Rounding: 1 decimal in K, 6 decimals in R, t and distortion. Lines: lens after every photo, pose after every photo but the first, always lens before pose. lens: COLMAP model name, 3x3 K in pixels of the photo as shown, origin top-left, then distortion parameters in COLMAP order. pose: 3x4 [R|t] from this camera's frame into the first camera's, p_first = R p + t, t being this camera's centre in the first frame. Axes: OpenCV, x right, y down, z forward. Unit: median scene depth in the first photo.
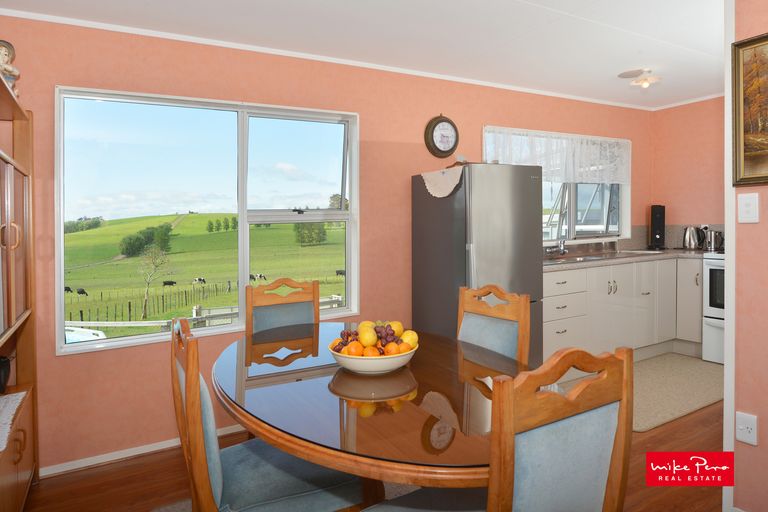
lens RADIAL K [[492.3, 0, 384.0], [0, 492.3, 256.0], [0, 0, 1]] dist [-0.064958, -0.000118]
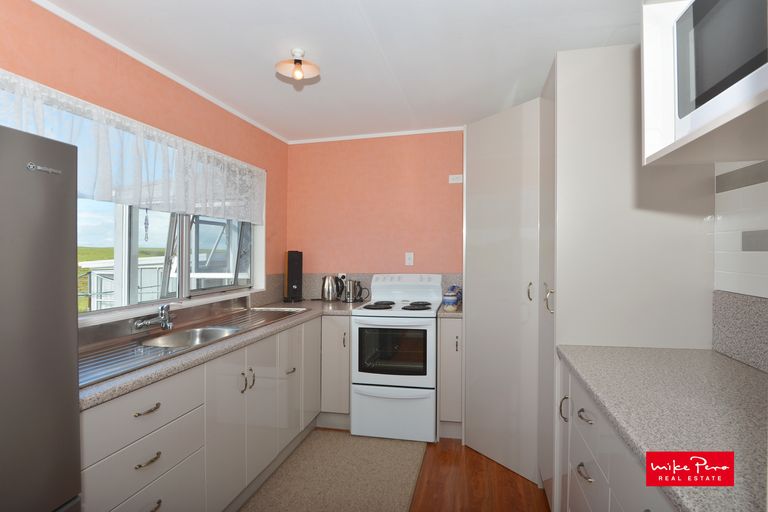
lens RADIAL K [[385.6, 0, 384.0], [0, 385.6, 256.0], [0, 0, 1]] dist [0.001214, -0.000206]
pose [[0.690298, 0.023829, 0.723133, 0.183970], [0.030416, 0.997618, -0.061908, -0.049504], [-0.722886, 0.064730, 0.687929, 0.419741]]
